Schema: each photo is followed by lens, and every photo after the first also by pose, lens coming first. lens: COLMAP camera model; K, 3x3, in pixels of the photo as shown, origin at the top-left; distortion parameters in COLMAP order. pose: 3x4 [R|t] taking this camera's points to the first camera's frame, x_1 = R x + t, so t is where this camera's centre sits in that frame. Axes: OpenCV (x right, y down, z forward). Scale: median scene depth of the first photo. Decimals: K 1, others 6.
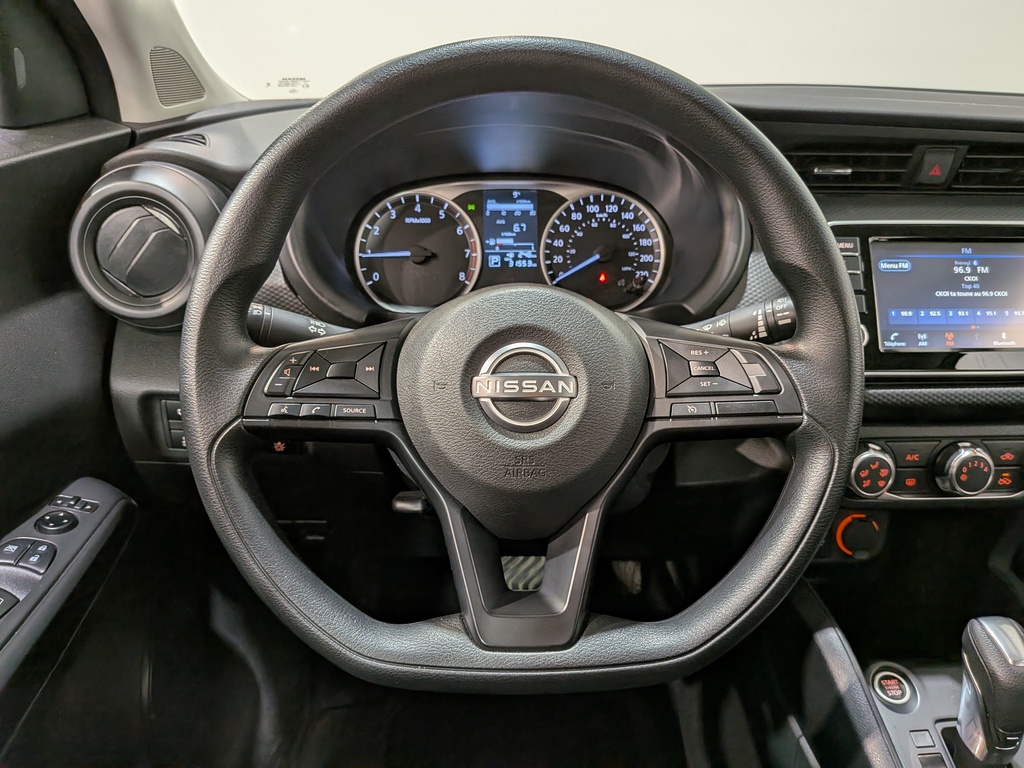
lens RADIAL K [[763.6, 0, 514.8], [0, 763.6, 379.1], [0, 0, 1]] dist [0.052980, -0.100481]
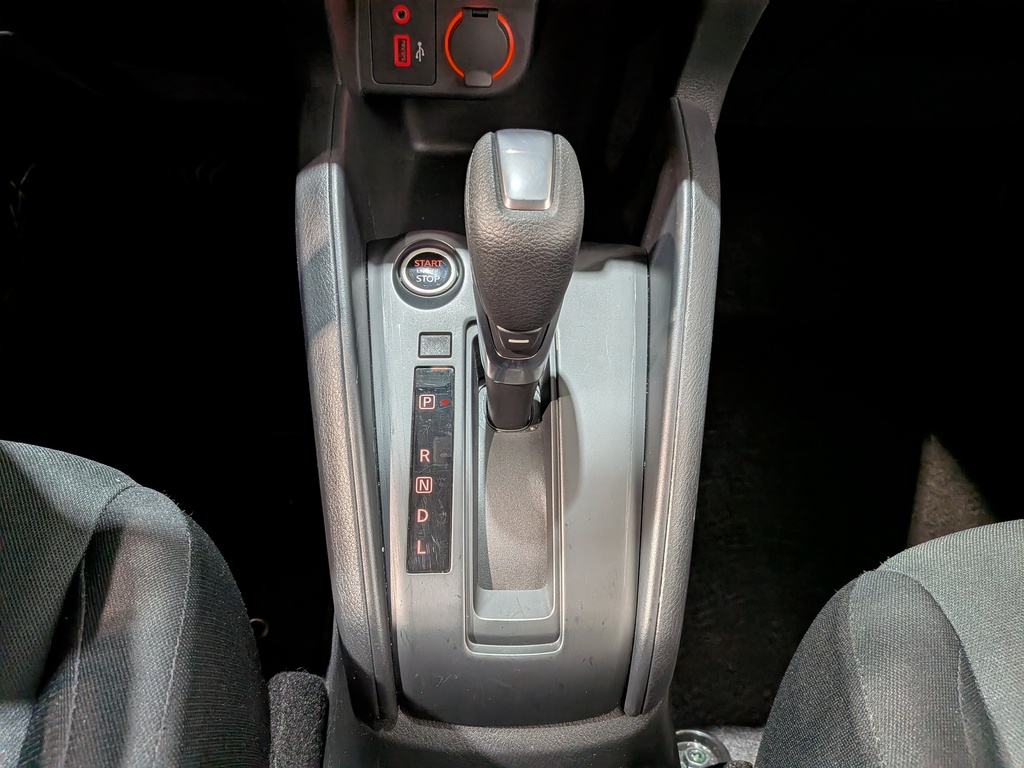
lens RADIAL K [[763.6, 0, 505.4], [0, 763.6, 376.5], [0, 0, 1]] dist [0.052980, -0.100481]
pose [[0.998849, 0.043039, 0.021192, 0.601469], [-0.047947, 0.910302, 0.411158, 0.246922], [-0.001596, -0.411700, 0.911318, 0.443763]]
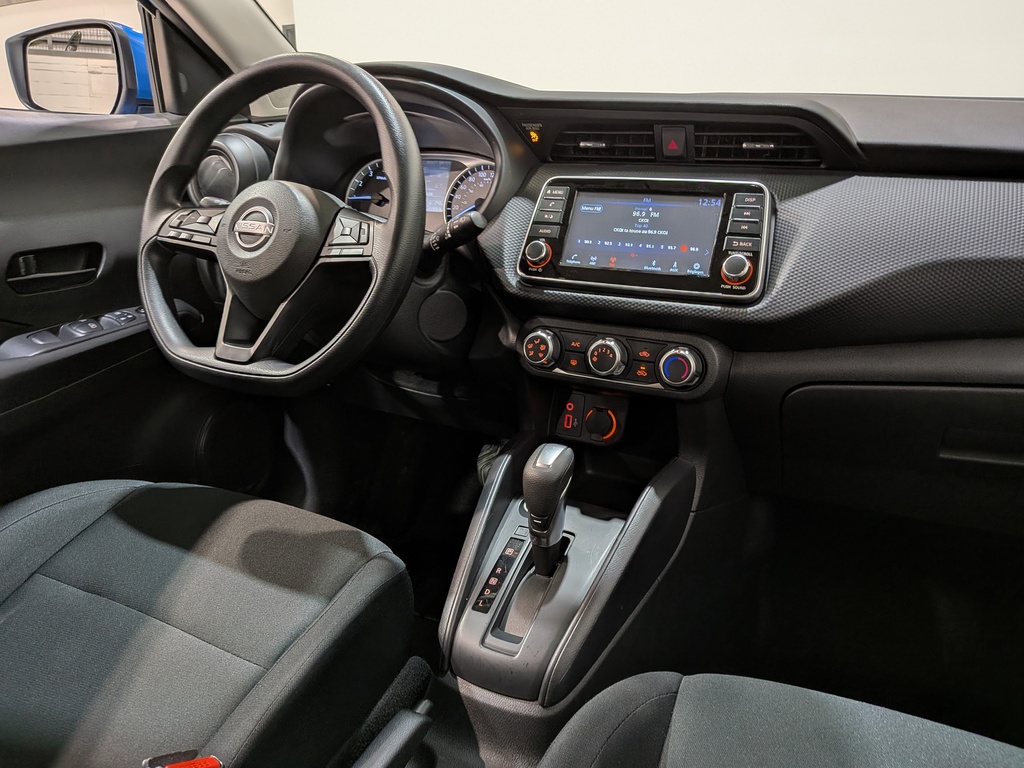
lens RADIAL K [[763.6, 0, 514.3], [0, 763.6, 390.3], [0, 0, 1]] dist [0.052980, -0.100481]
pose [[0.871137, 0.158997, -0.464586, 1.181949], [-0.179910, 0.983683, -0.000696, 0.225105], [0.456895, 0.084190, 0.885528, -0.294411]]
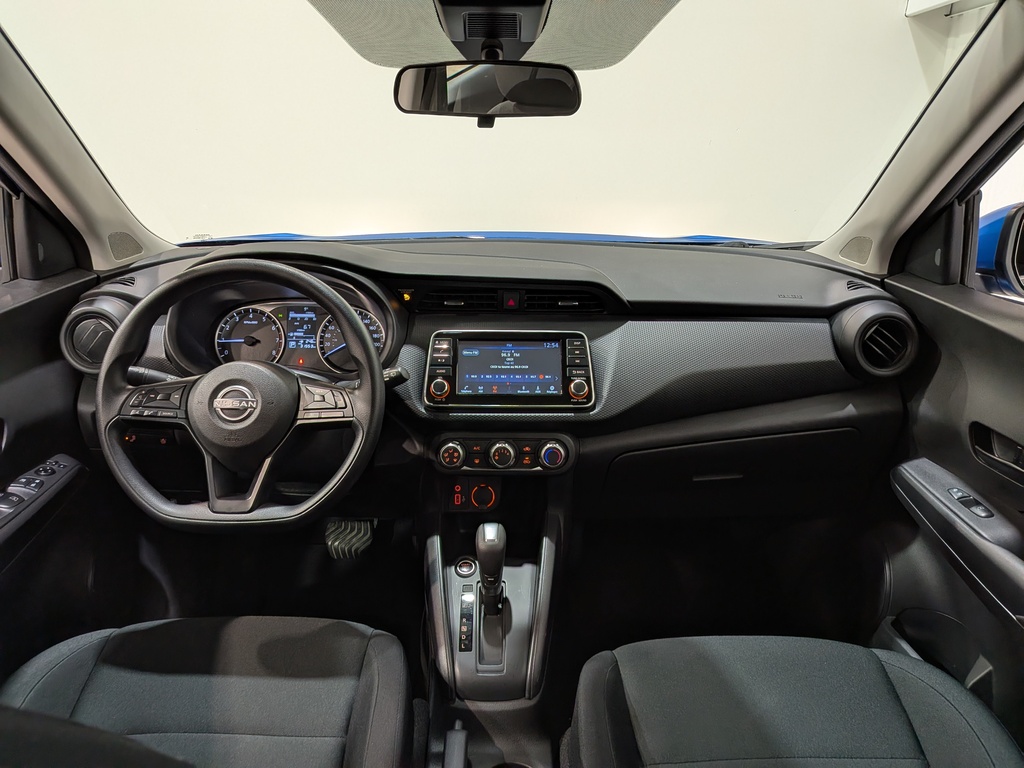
lens RADIAL K [[763.6, 0, 511.9], [0, 763.6, 385.0], [0, 0, 1]] dist [0.052980, -0.100481]
pose [[0.999617, 0.013289, -0.024292, 0.717911], [-0.014917, 0.997567, -0.068106, 0.077838], [0.023328, 0.068442, 0.997382, -1.067506]]
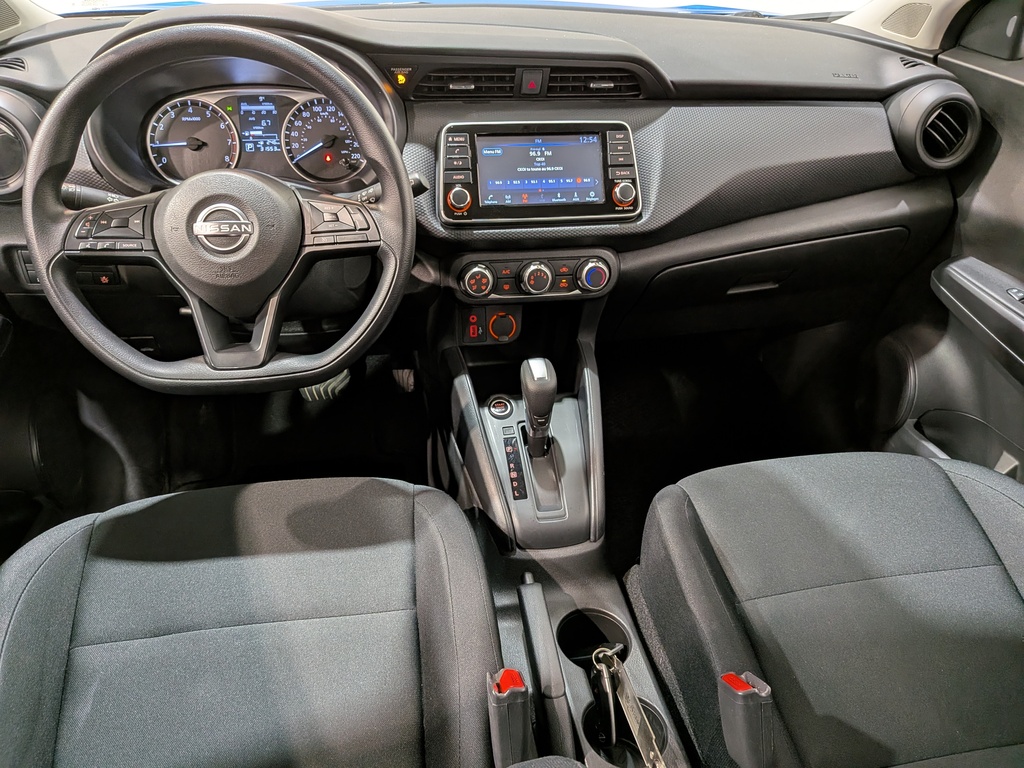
lens RADIAL K [[763.6, 0, 520.3], [0, 763.6, 393.5], [0, 0, 1]] dist [0.052980, -0.100481]
pose [[0.990097, -0.053415, 0.129827, 0.348586], [0.027963, 0.981292, 0.190483, 0.050581], [-0.137573, -0.184967, 0.973068, -0.739022]]
